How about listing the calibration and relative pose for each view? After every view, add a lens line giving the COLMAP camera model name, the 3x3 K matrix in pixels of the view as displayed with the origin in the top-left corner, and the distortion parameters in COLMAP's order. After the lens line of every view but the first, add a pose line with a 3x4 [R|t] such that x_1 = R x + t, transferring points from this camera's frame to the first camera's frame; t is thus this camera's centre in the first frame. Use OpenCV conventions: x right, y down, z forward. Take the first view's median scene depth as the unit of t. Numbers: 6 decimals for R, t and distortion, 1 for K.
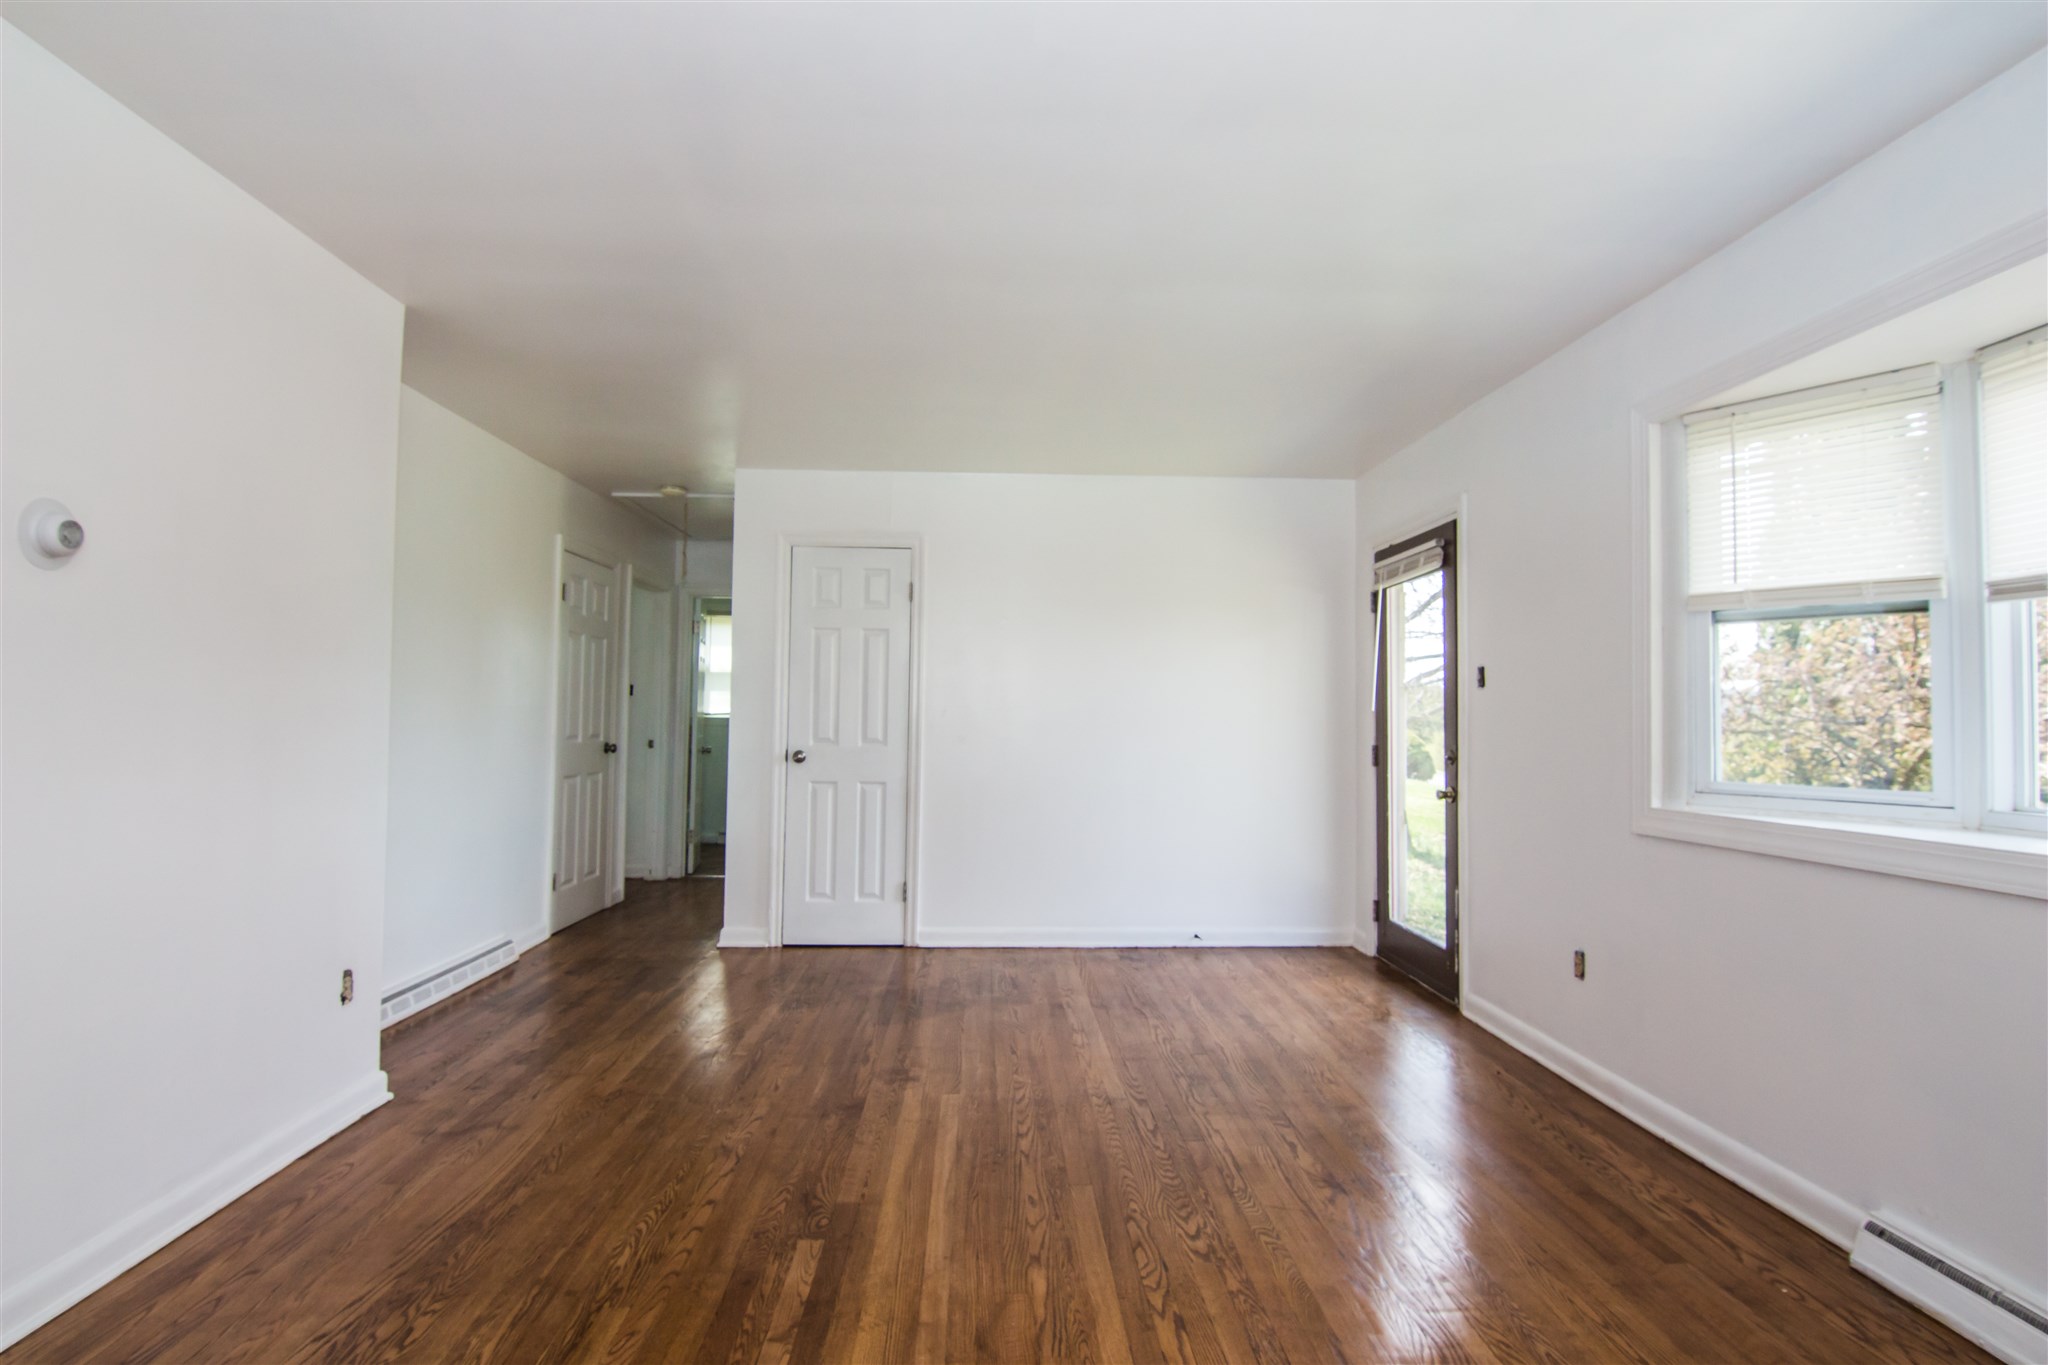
lens RADIAL K [[1039.1, 0, 1061.5], [0, 1039.1, 690.7], [0, 0, 1]] dist [-0.005647, -0.011021]
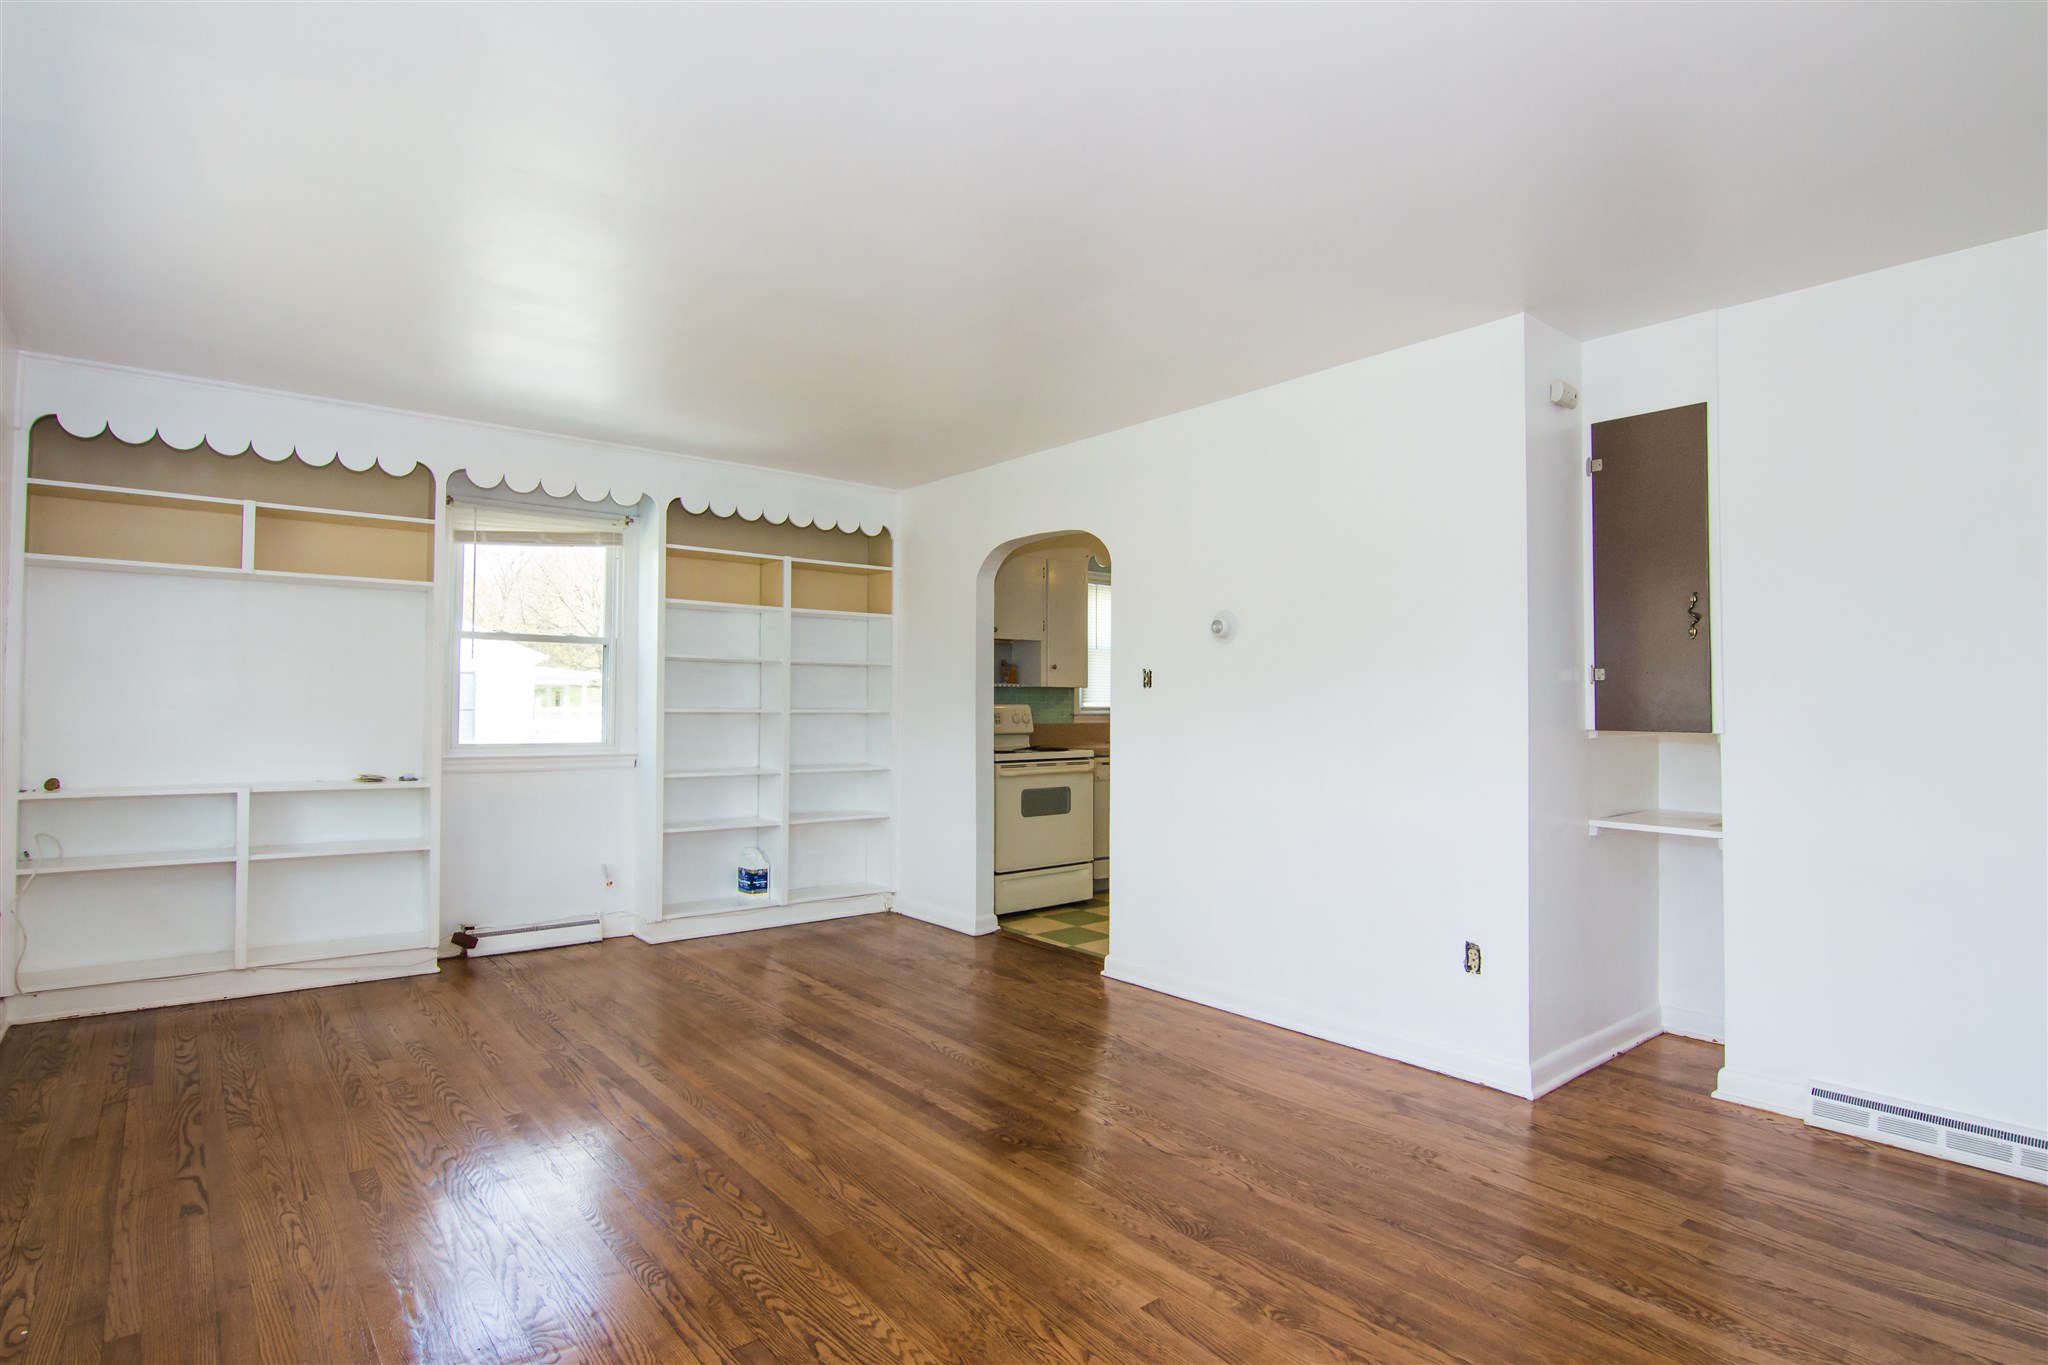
lens RADIAL K [[1039.1, 0, 982.9], [0, 1039.1, 686.7], [0, 0, 1]] dist [-0.005647, -0.011021]
pose [[-0.840201, -0.026035, -0.541650, 0.423612], [0.001297, 0.998747, -0.050019, 0.054989], [0.542274, -0.042728, -0.839115, 1.901519]]
